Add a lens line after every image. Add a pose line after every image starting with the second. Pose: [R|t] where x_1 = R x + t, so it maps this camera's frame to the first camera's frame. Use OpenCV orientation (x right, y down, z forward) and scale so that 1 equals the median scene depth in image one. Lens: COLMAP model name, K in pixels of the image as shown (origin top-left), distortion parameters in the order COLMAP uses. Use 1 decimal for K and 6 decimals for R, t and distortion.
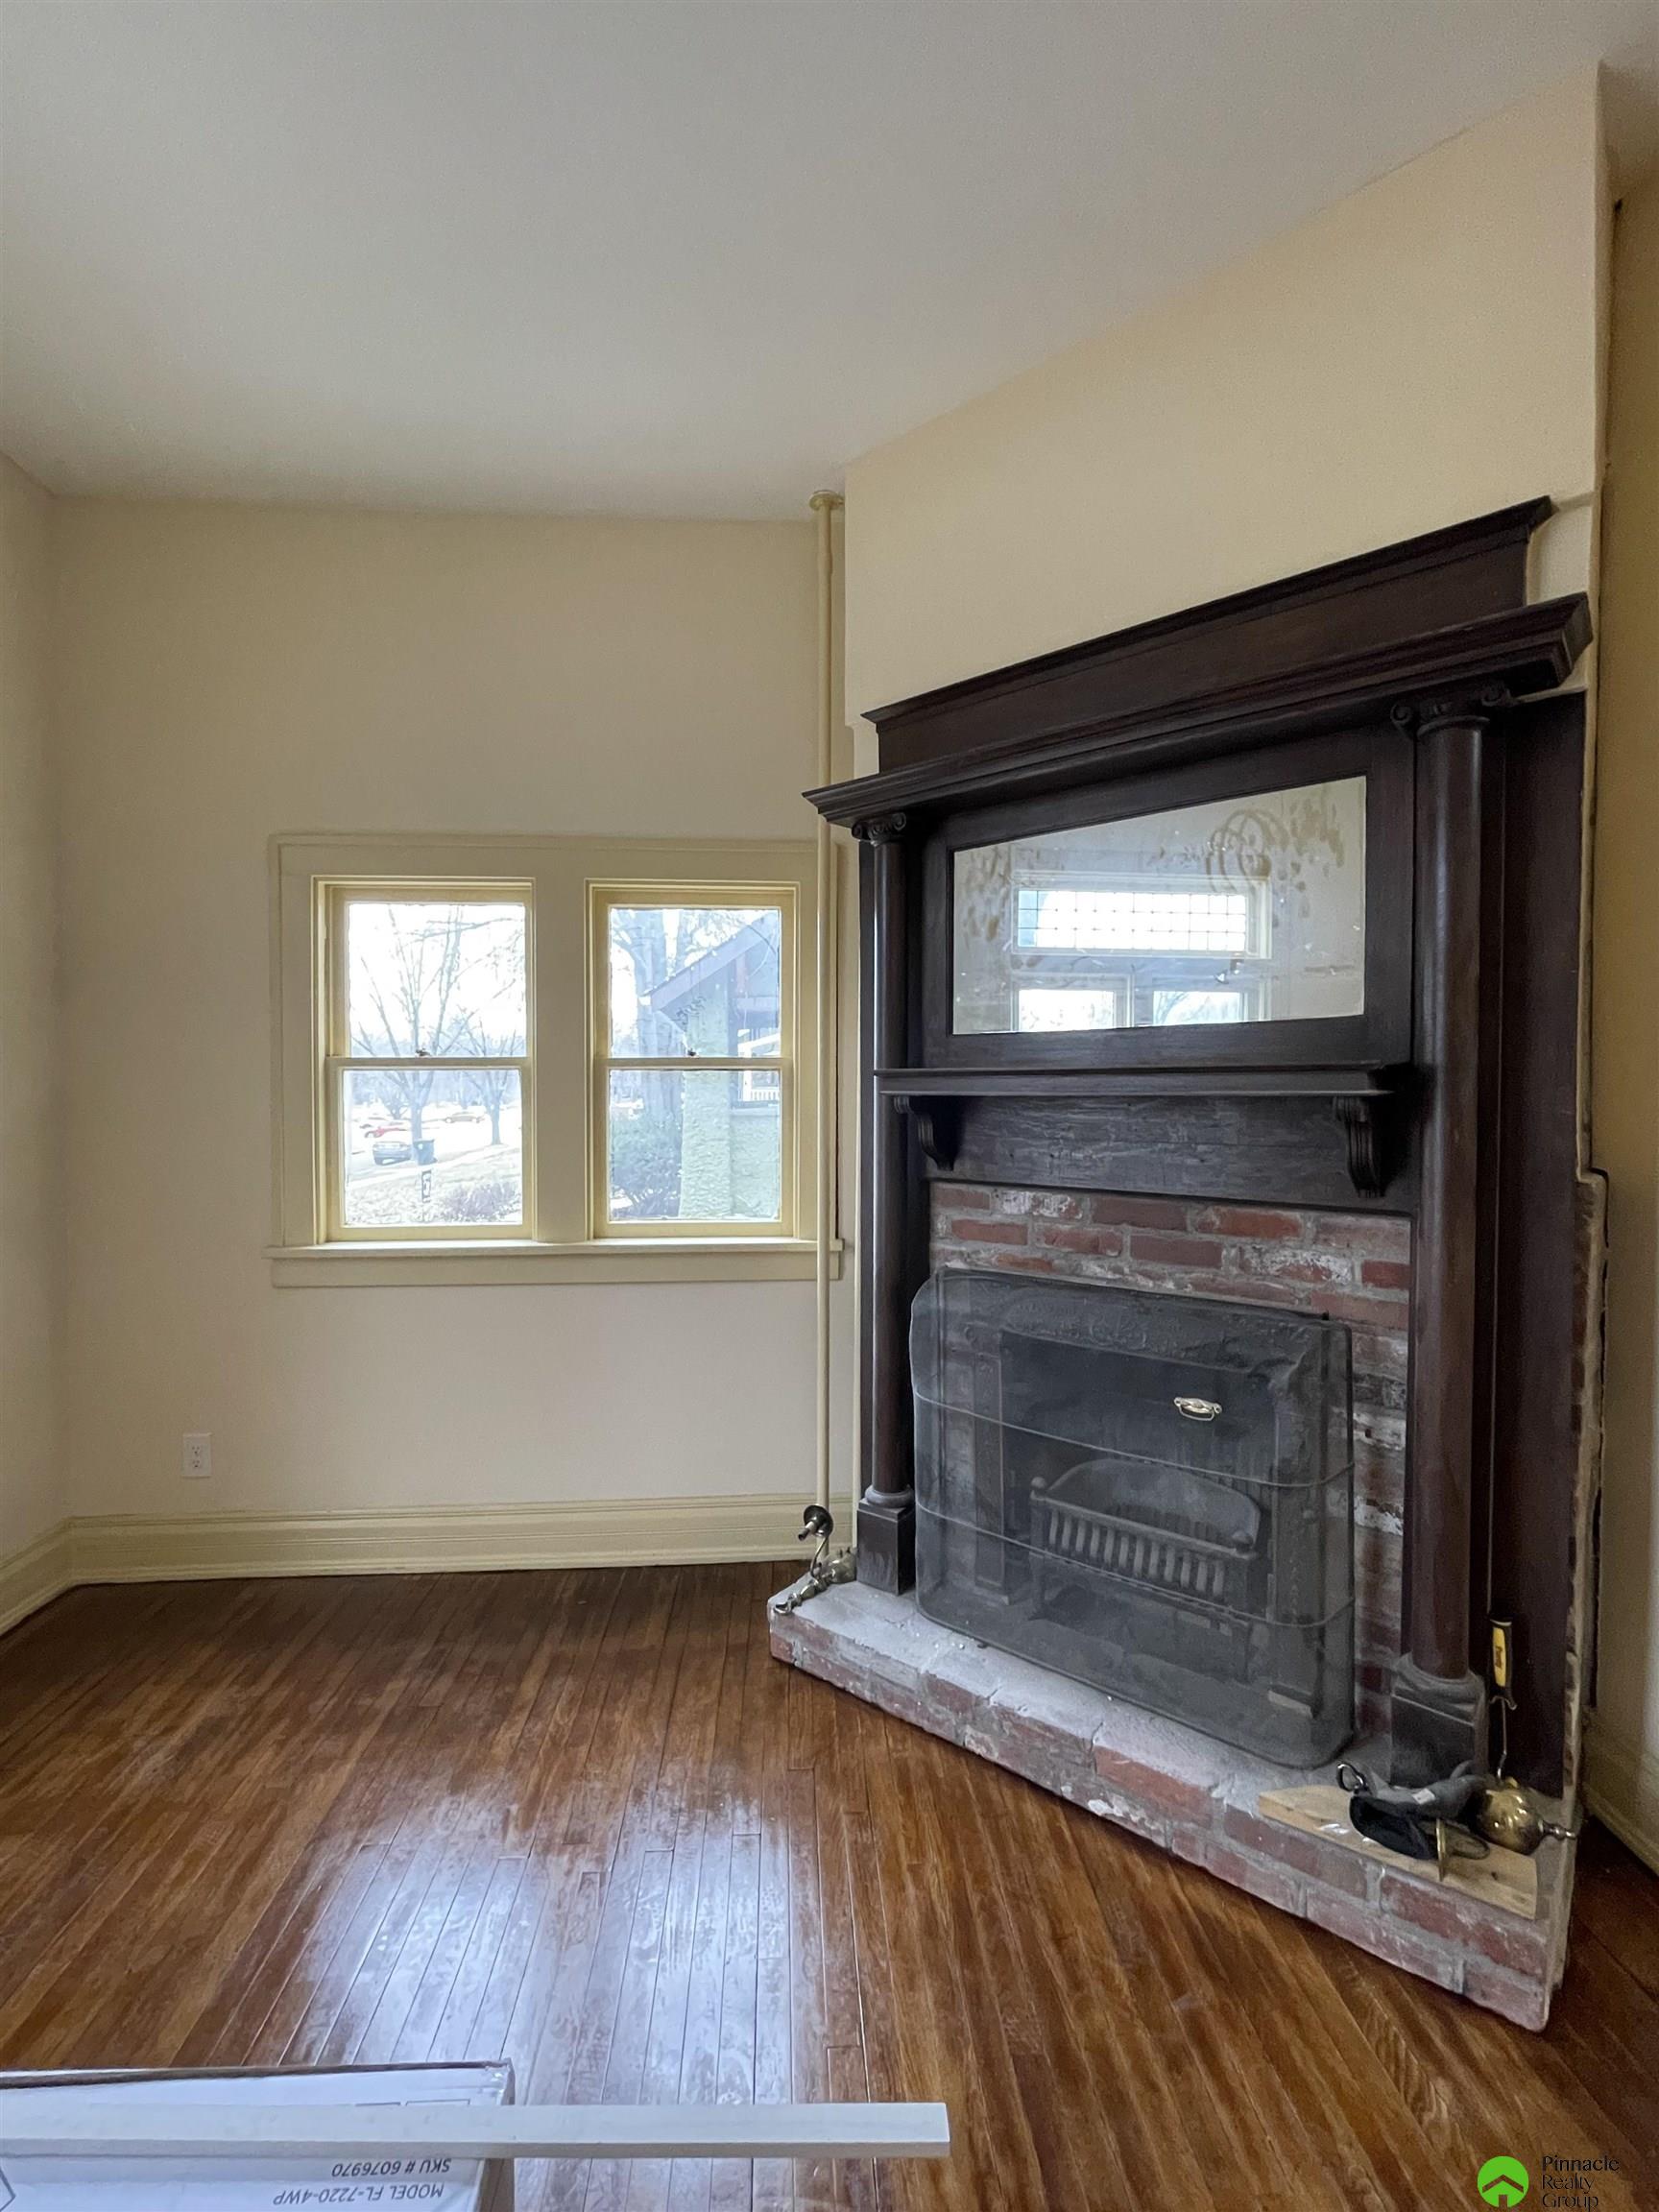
lens RADIAL K [[969.9, 0, 838.7], [0, 969.9, 1102.8], [0, 0, 1]] dist [0.000137, 0.000663]
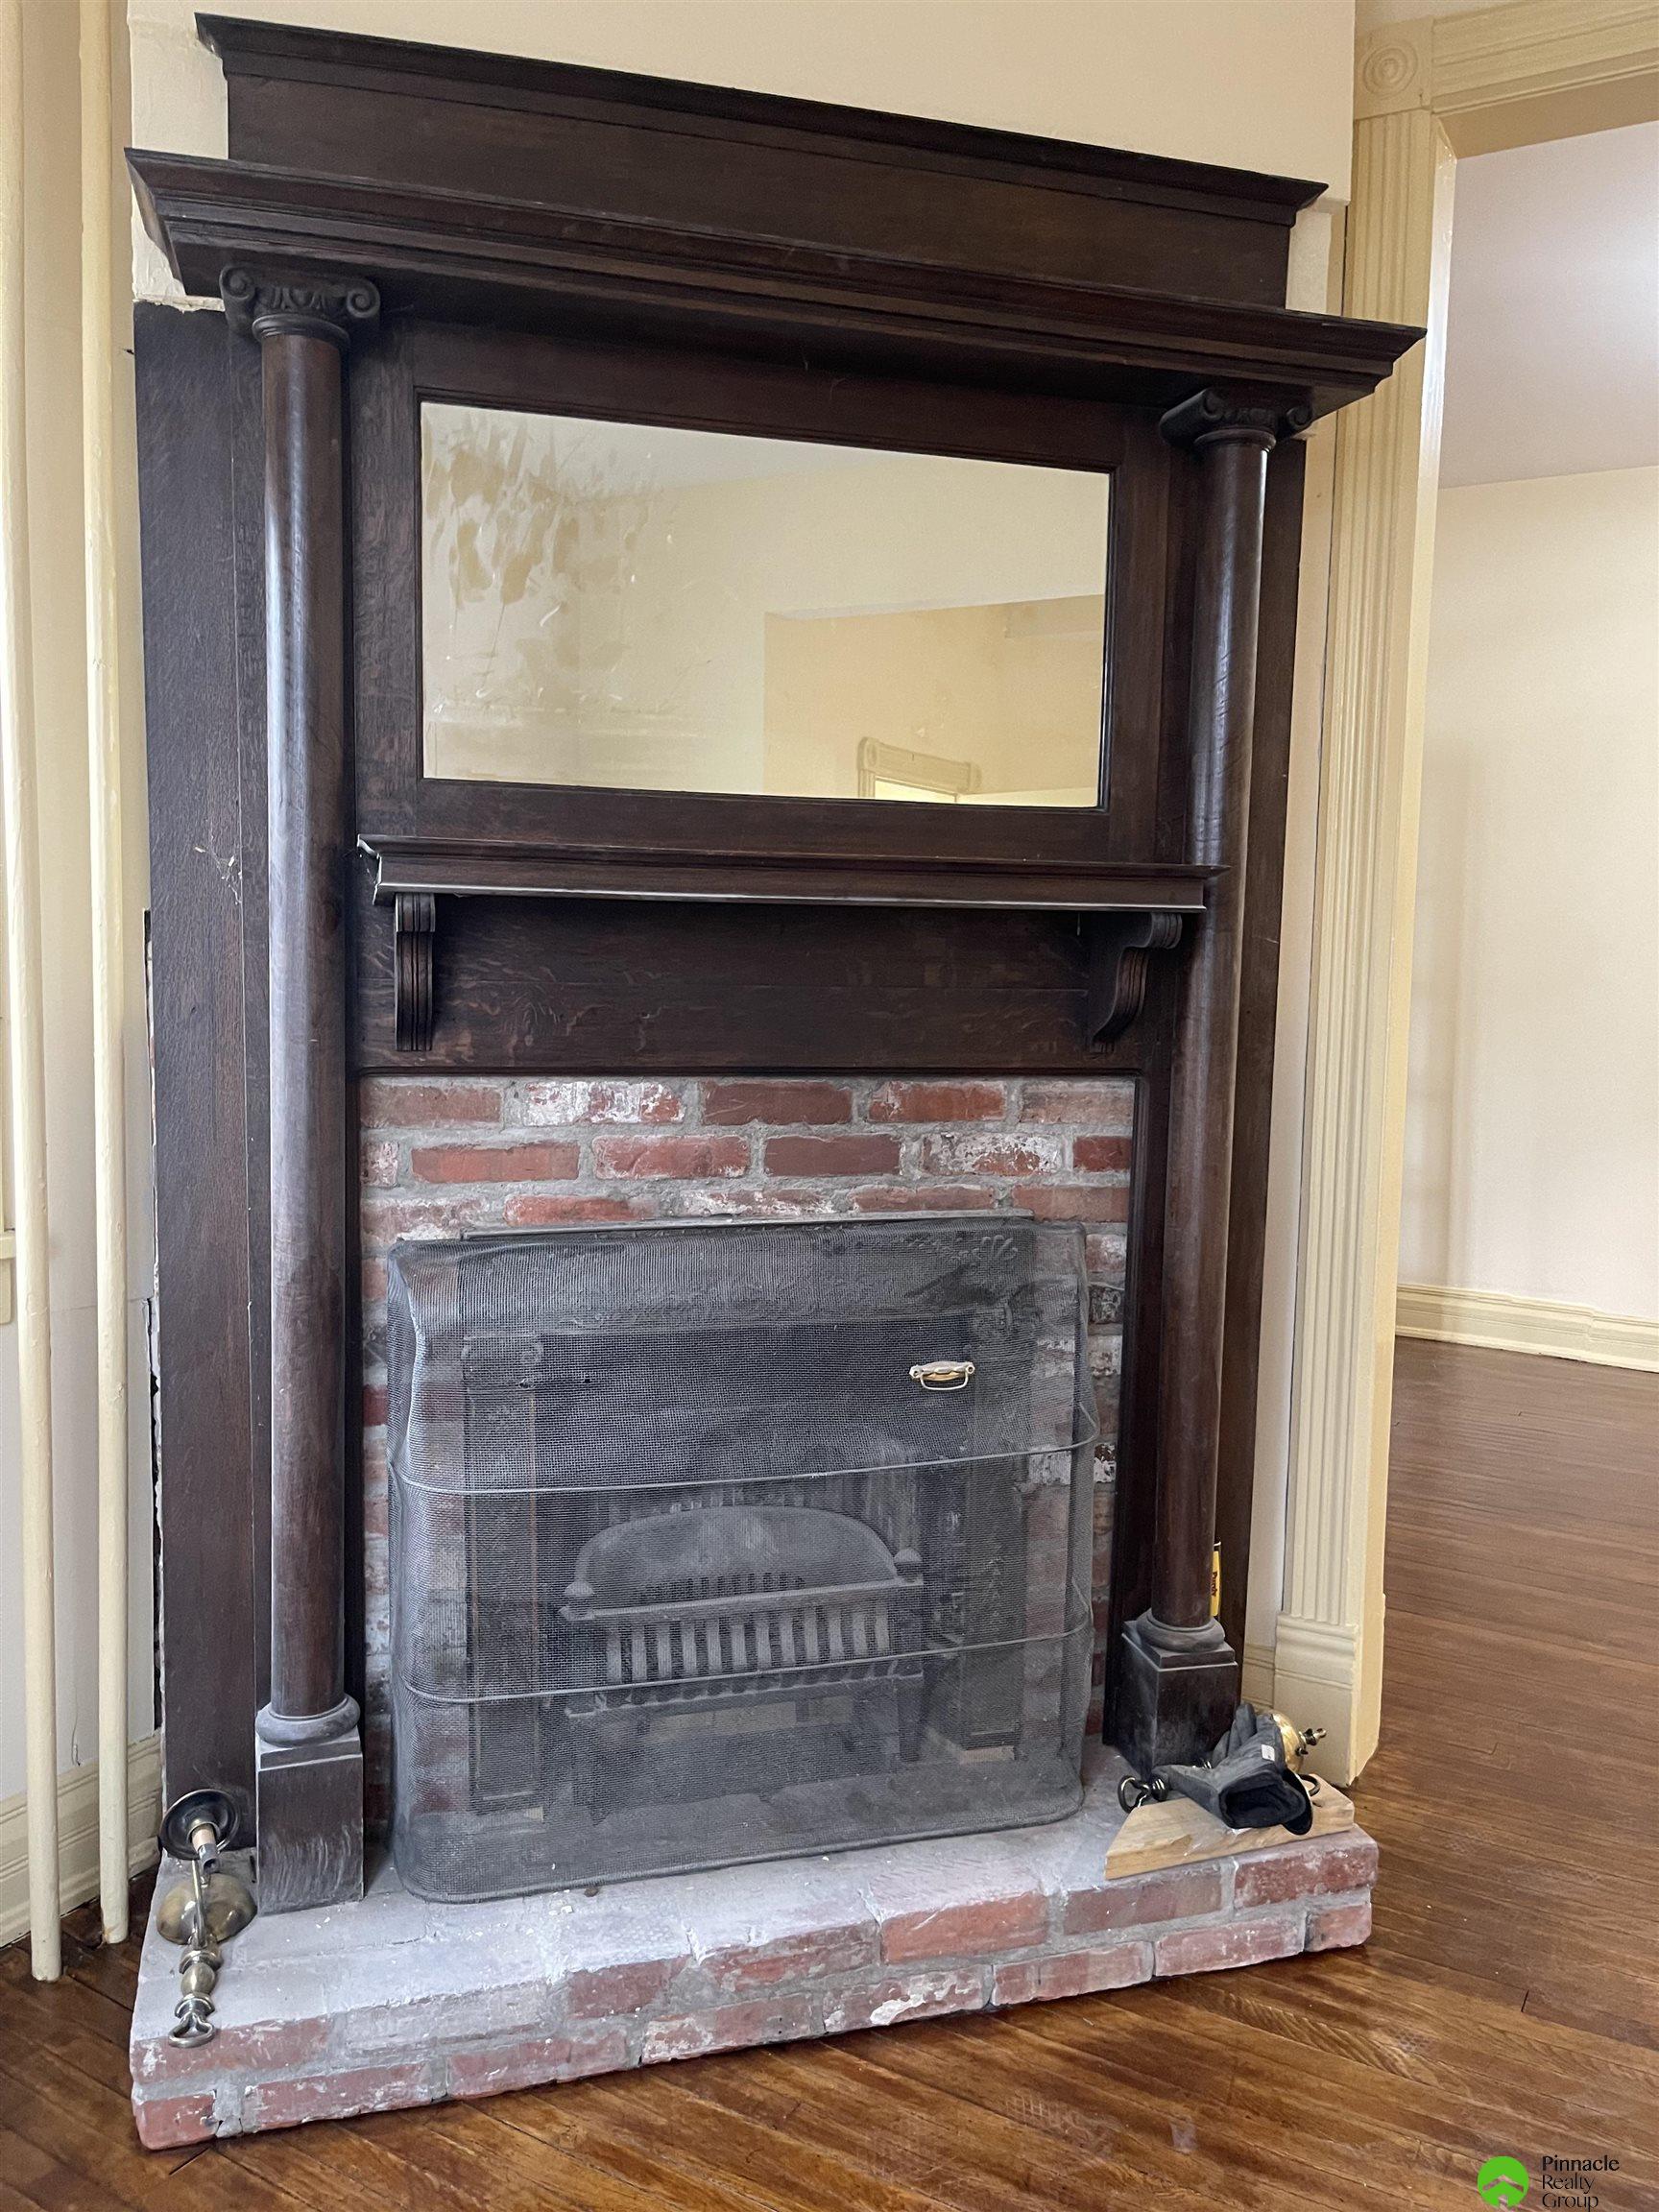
lens RADIAL K [[1651.3, 0, 810.7], [0, 1651.3, 1130.3], [0, 0, 1]] dist [0.096844, -0.139471]
pose [[0.572955, -0.064160, 0.817072, -0.575368], [-0.002816, 0.996771, 0.080245, 0.048976], [-0.819582, -0.048277, 0.570924, 0.394907]]
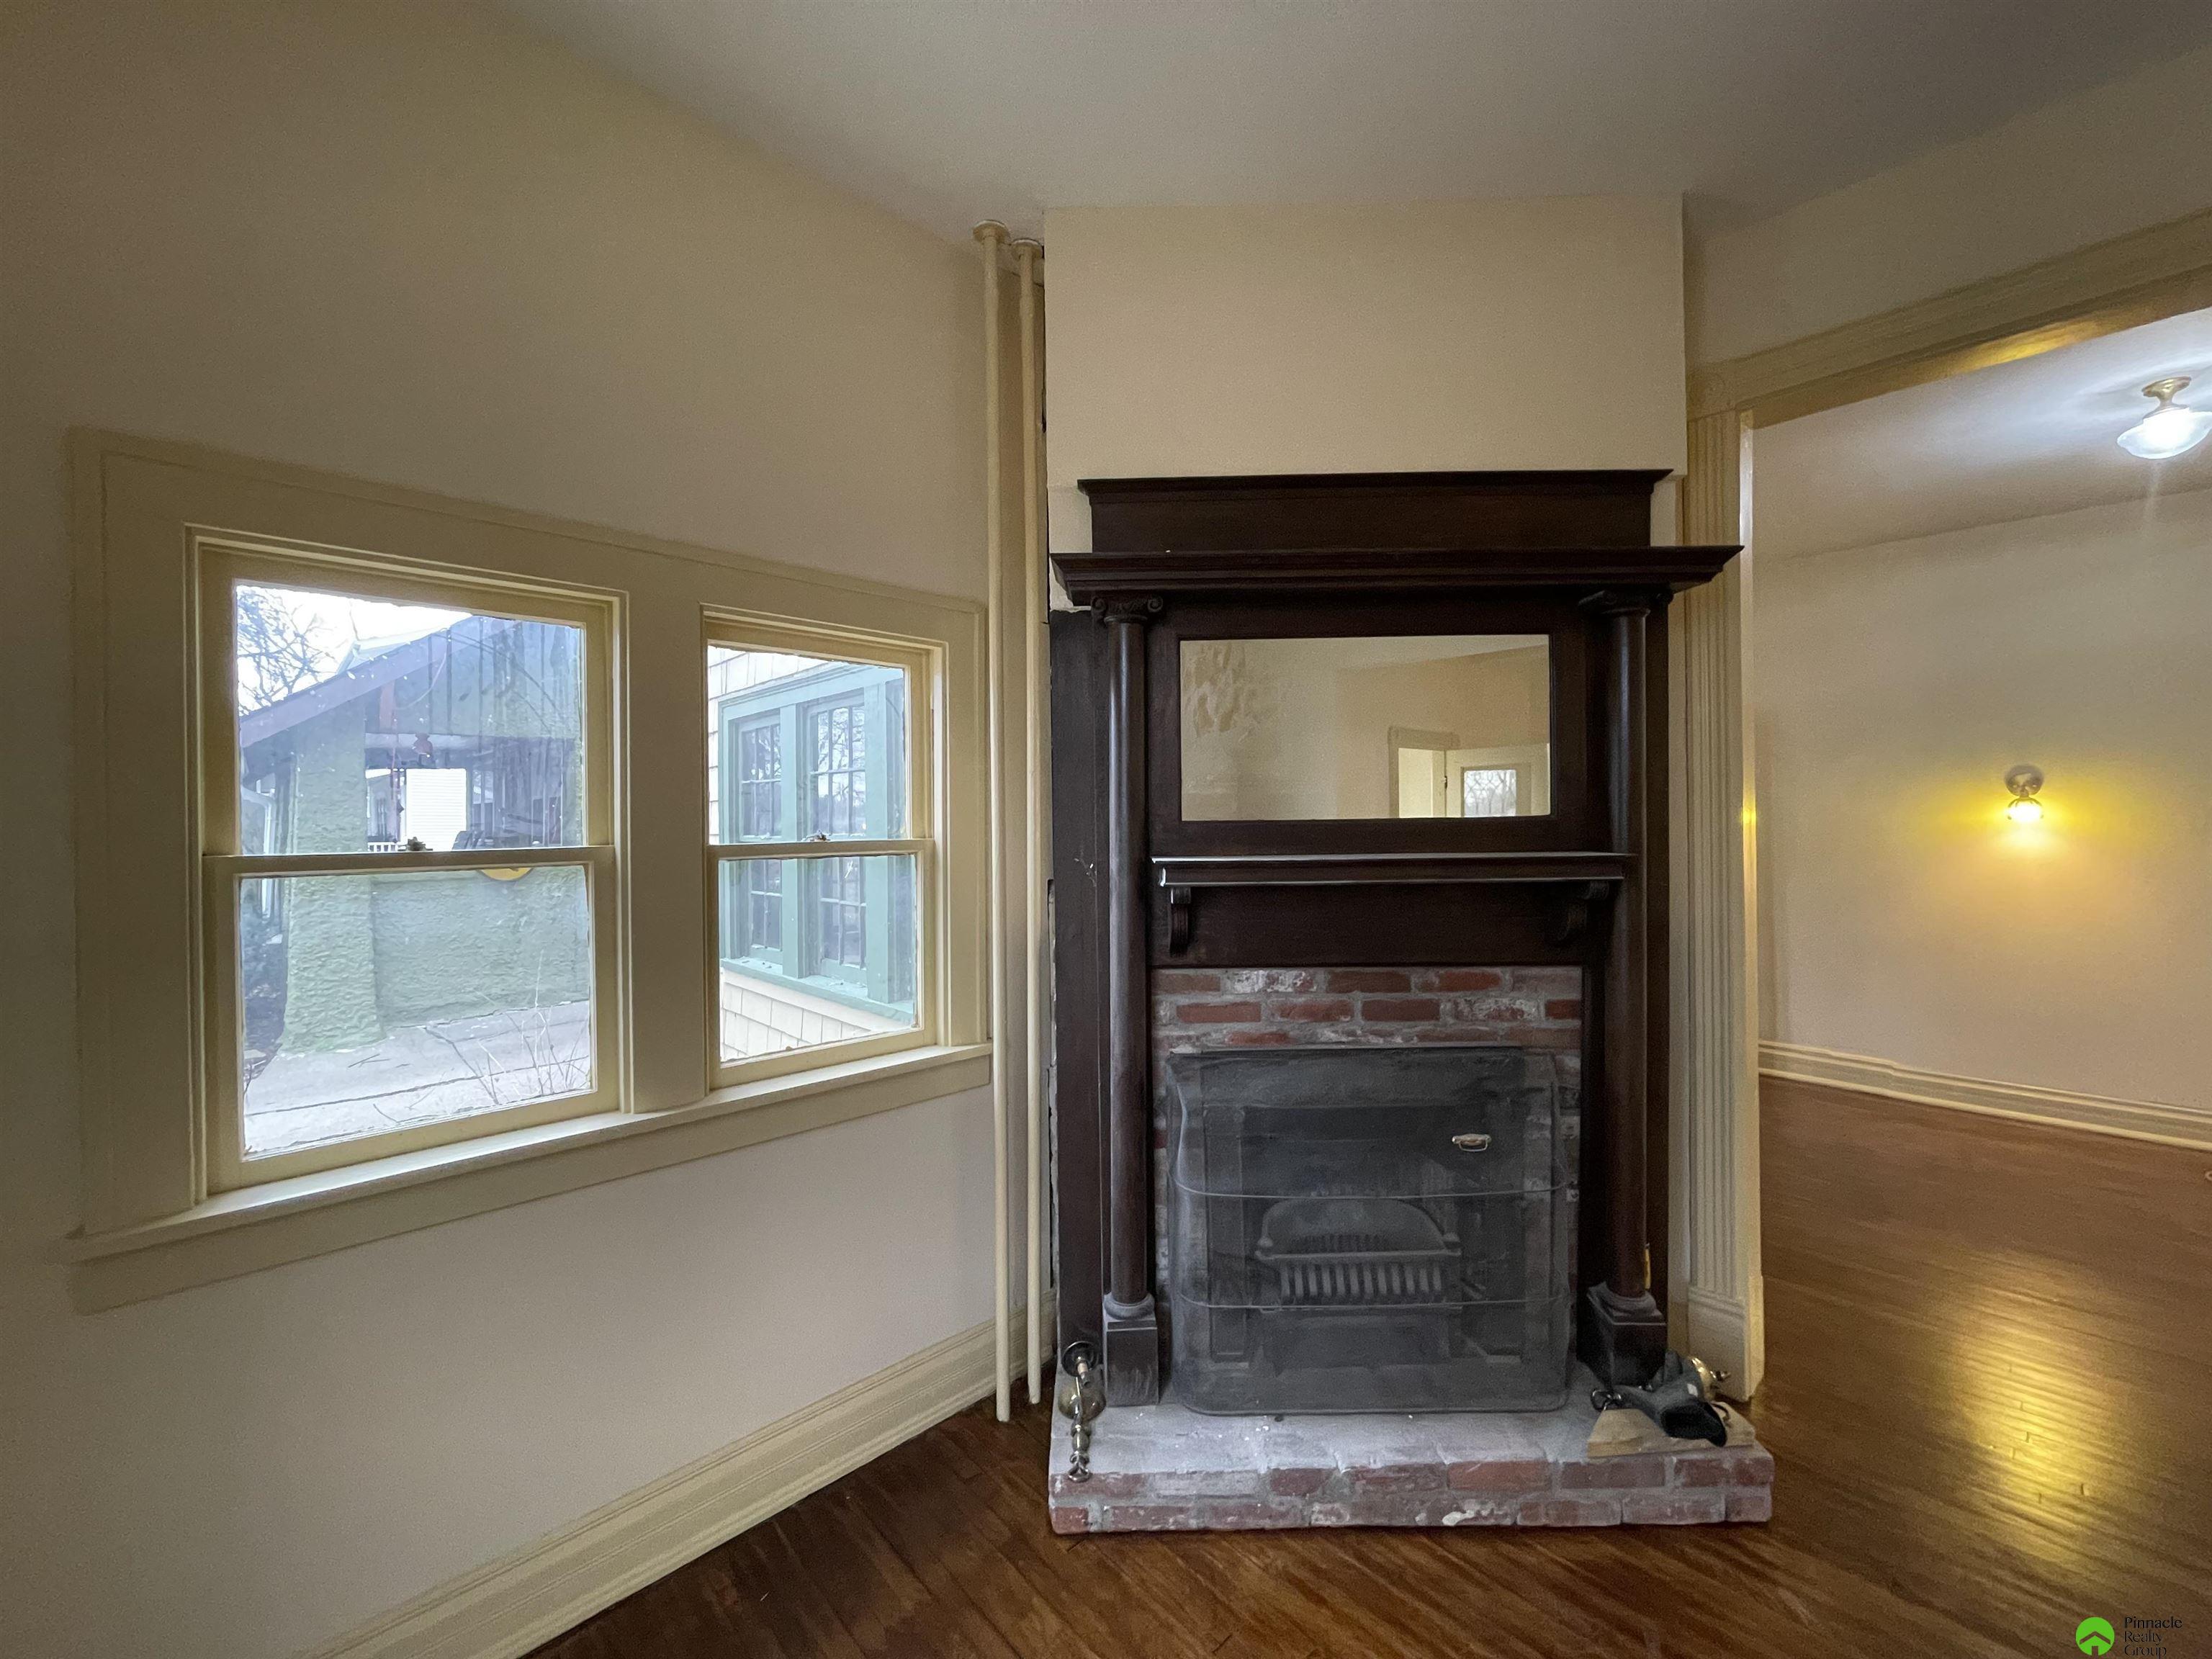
lens RADIAL K [[883.3, 0, 1101.0], [0, 883.3, 830.2], [0, 0, 1]] dist [0.000346, 0.000597]
pose [[0.777658, -0.009418, 0.628617, -0.622702], [0.021541, 0.999700, -0.011670, -0.061862], [-0.628318, 0.022617, 0.777628, 0.401644]]
